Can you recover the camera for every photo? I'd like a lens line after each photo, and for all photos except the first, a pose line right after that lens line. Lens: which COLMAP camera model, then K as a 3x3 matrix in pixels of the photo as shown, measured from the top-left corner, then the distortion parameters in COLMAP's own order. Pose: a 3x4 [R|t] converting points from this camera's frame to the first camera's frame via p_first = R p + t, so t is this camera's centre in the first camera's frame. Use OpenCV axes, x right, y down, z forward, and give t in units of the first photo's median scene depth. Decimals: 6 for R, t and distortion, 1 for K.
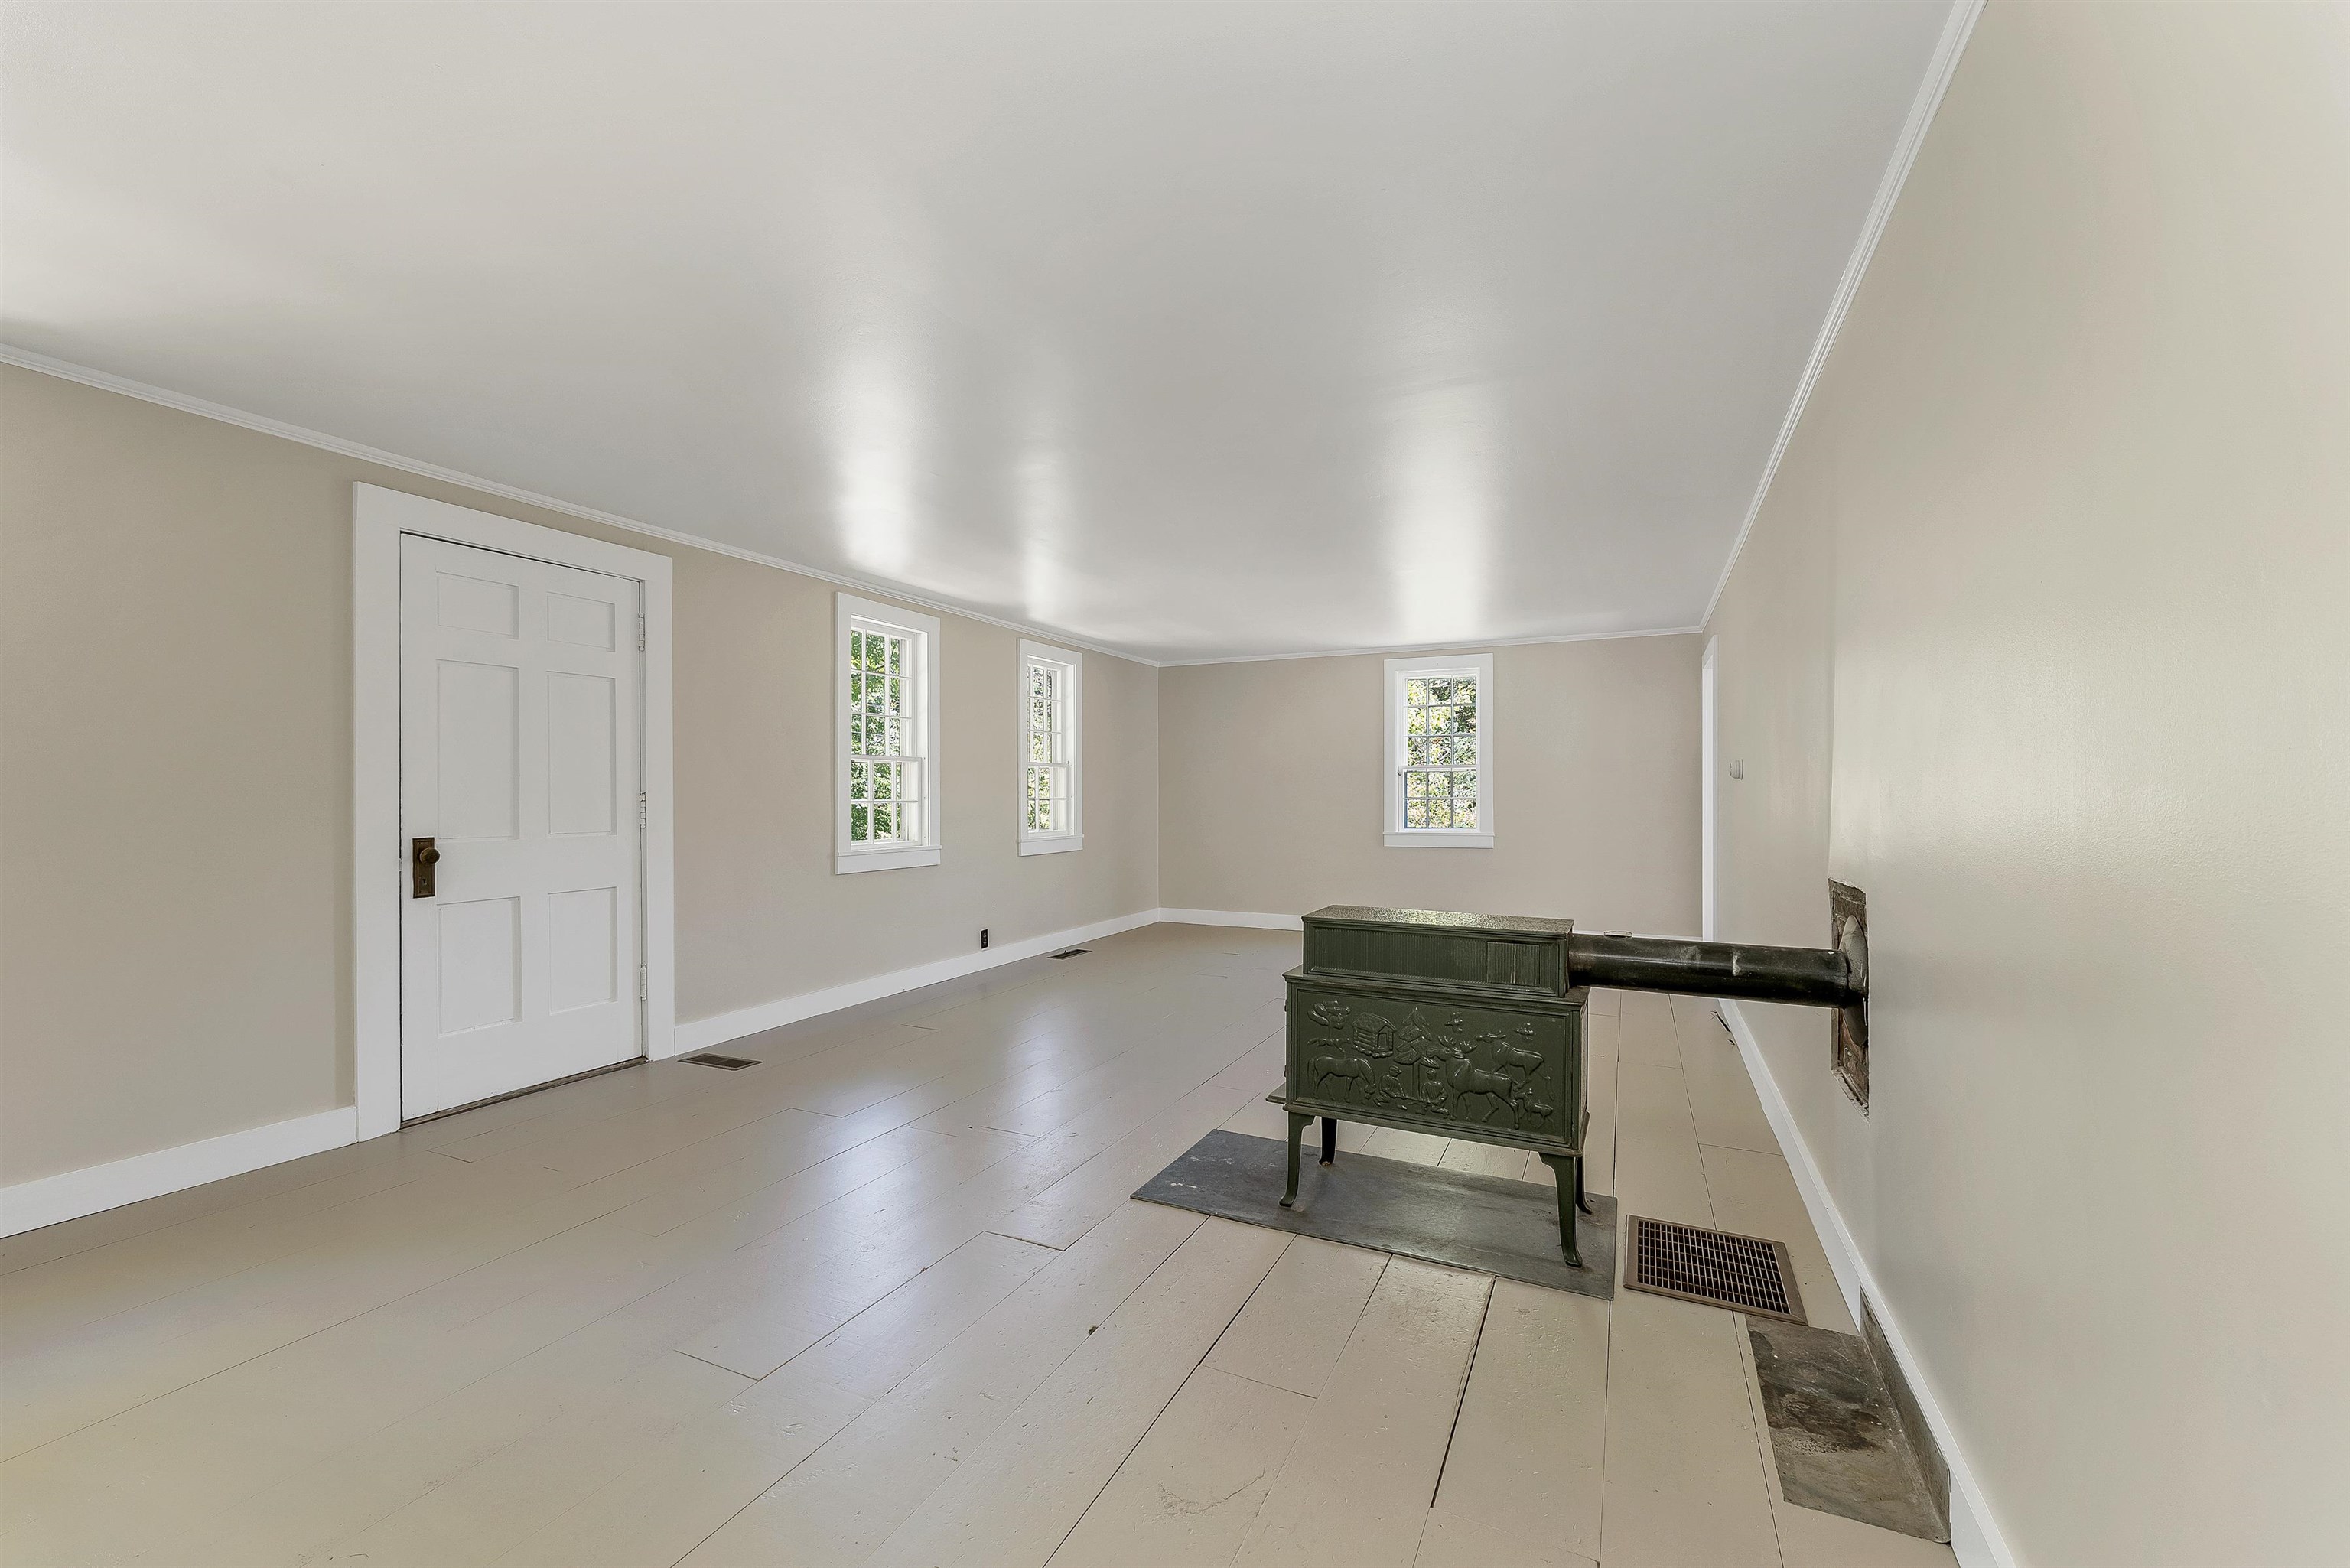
lens RADIAL K [[996.6, 0, 1180.8], [0, 996.6, 782.9], [0, 0, 1]] dist [-0.002953, -0.000323]
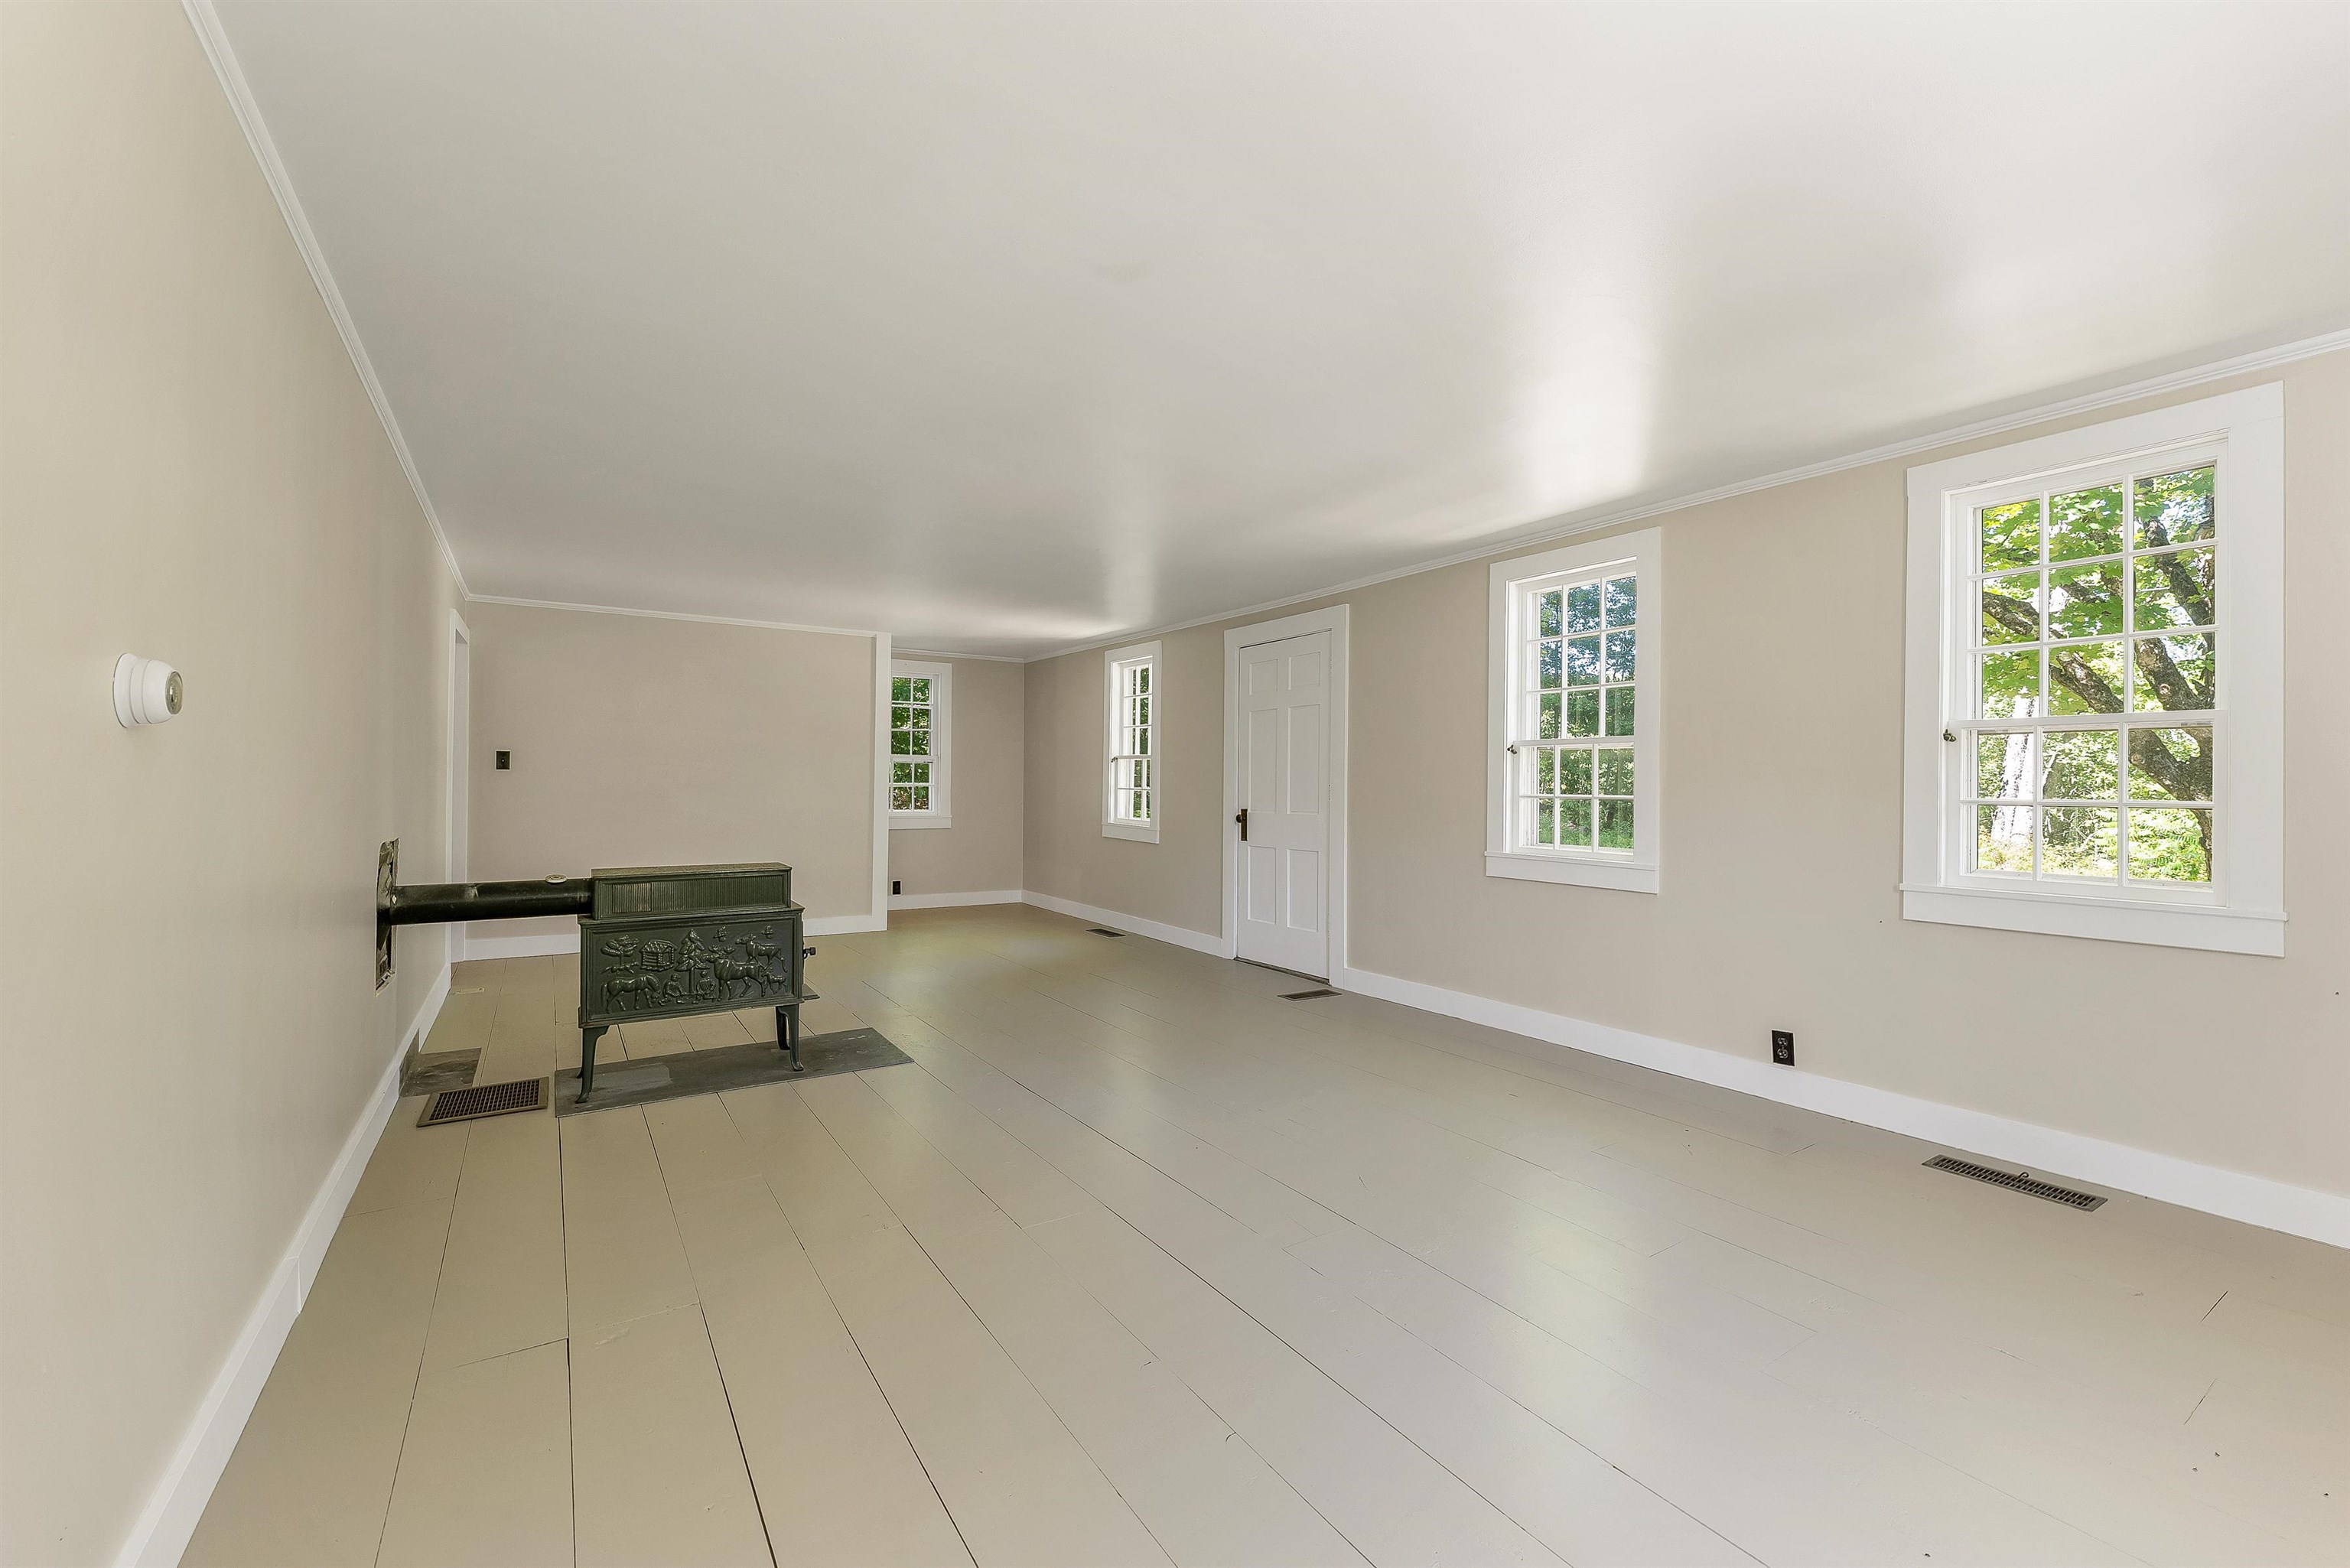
lens RADIAL K [[996.6, 0, 1180.8], [0, 996.6, 782.9], [0, 0, 1]] dist [-0.002953, -0.000323]
pose [[-0.552012, -0.010281, -0.833773, 0.763647], [-0.002738, 0.999941, -0.010517, 0.023188], [0.833832, -0.003523, -0.552008, 1.705608]]
